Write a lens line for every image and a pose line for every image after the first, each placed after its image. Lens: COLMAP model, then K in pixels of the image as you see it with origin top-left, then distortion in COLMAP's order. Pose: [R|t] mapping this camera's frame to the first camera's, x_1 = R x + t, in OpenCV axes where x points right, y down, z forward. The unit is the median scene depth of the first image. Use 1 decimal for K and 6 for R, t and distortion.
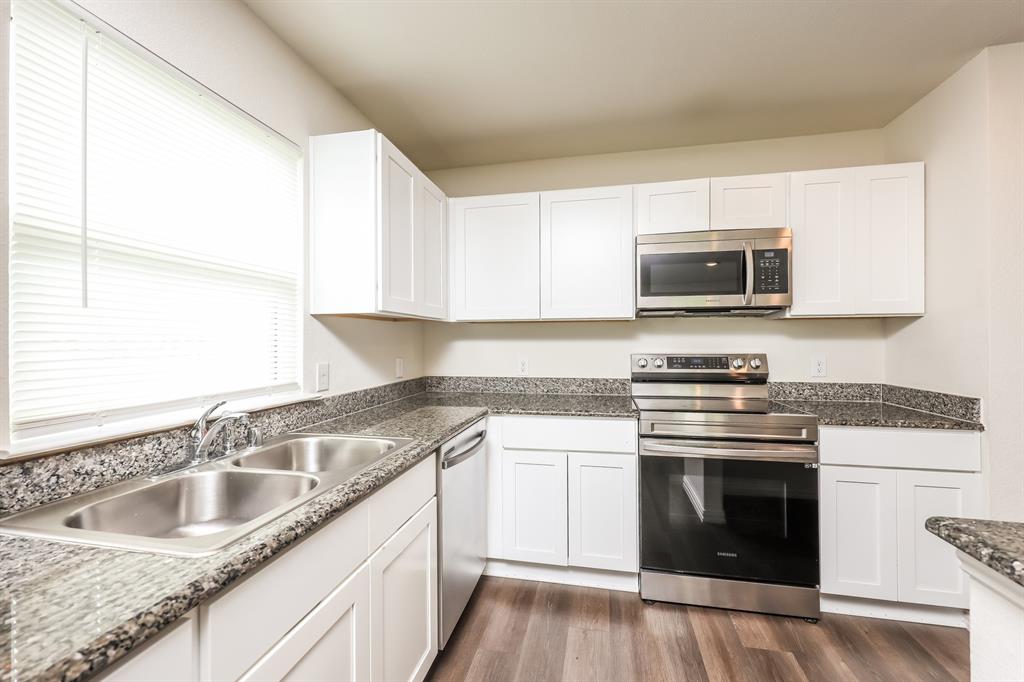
lens RADIAL K [[418.1, 0, 518.2], [0, 418.1, 338.8], [0, 0, 1]] dist [0.000757, -0.000685]
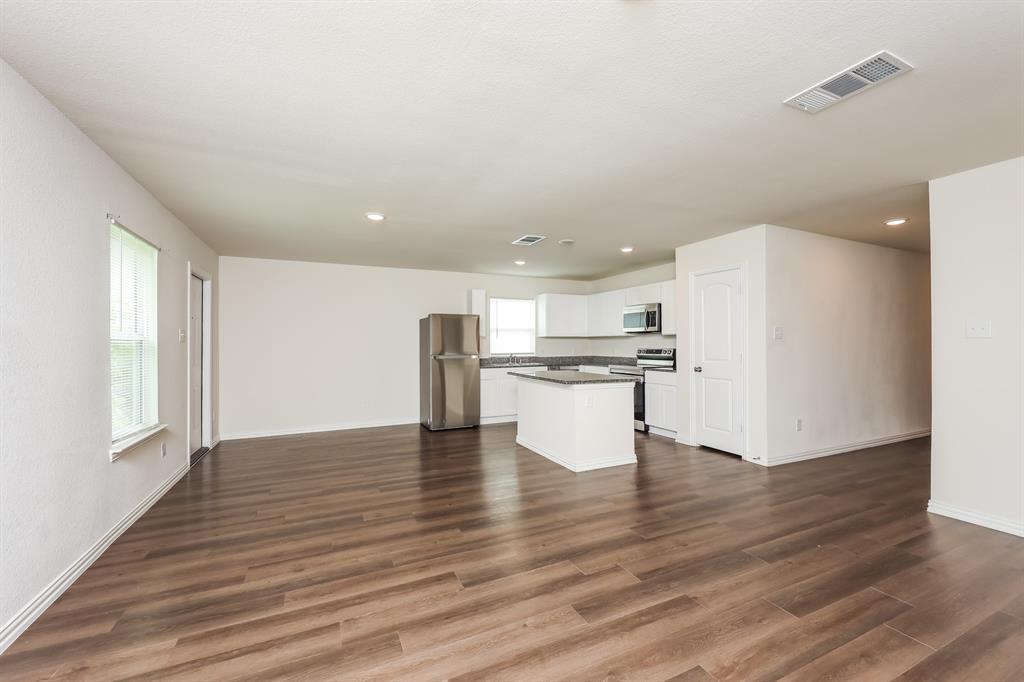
lens RADIAL K [[418.1, 0, 510.6], [0, 418.1, 339.7], [0, 0, 1]] dist [0.000757, -0.000685]
pose [[0.596763, -0.006811, -0.802388, 2.336170], [0.004497, 0.999977, -0.005144, -0.008976], [0.802405, -0.000539, 0.596780, -1.487455]]
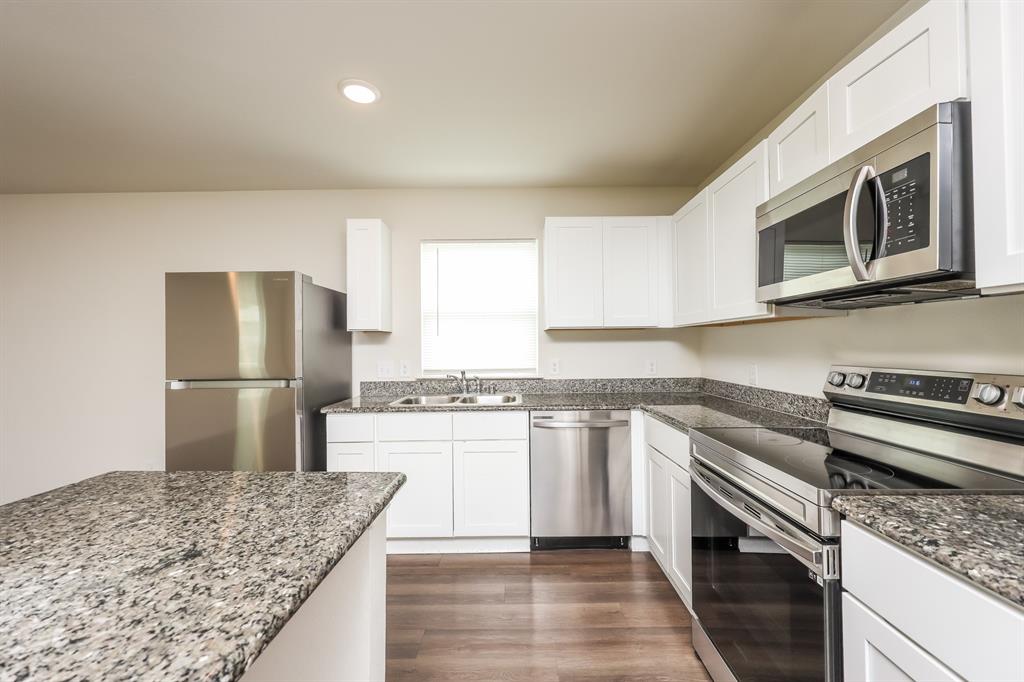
lens RADIAL K [[418.1, 0, 511.8], [0, 418.1, 340.5], [0, 0, 1]] dist [0.000757, -0.000685]
pose [[0.197233, -0.008683, -0.980318, 1.013323], [0.012886, 0.999897, -0.006264, -0.005977], [0.980272, -0.011397, 0.197325, 0.446206]]
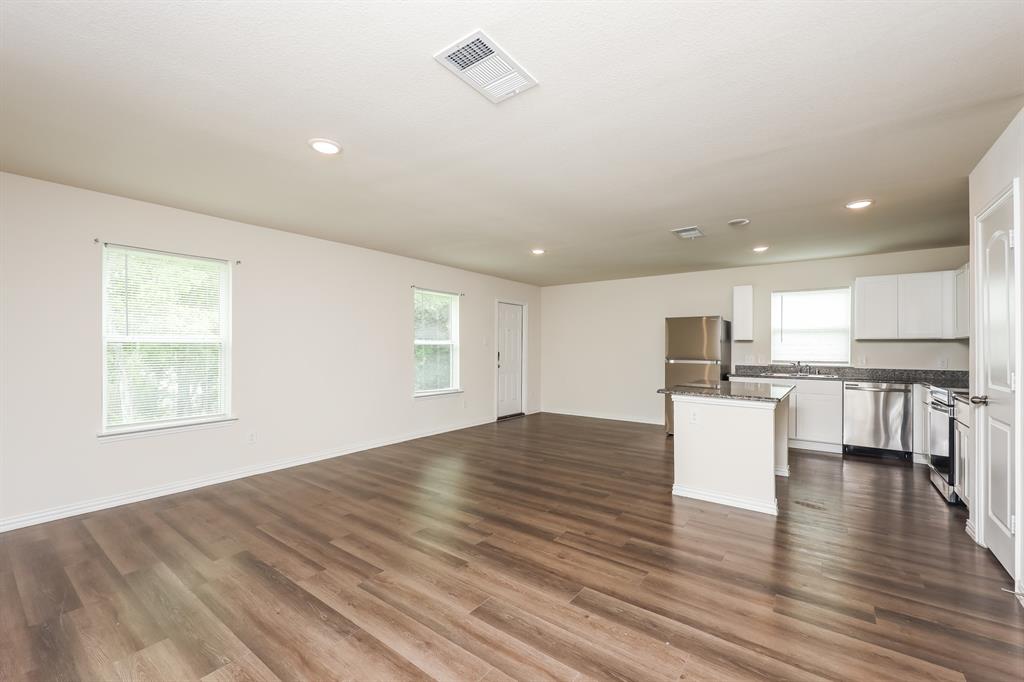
lens RADIAL K [[418.1, 0, 513.8], [0, 418.1, 344.7], [0, 0, 1]] dist [0.000757, -0.000685]
pose [[-0.421491, -0.002993, -0.906828, 2.788768], [-0.000673, 0.999995, -0.002987, -0.010680], [0.906833, -0.000648, -0.421491, 0.036163]]
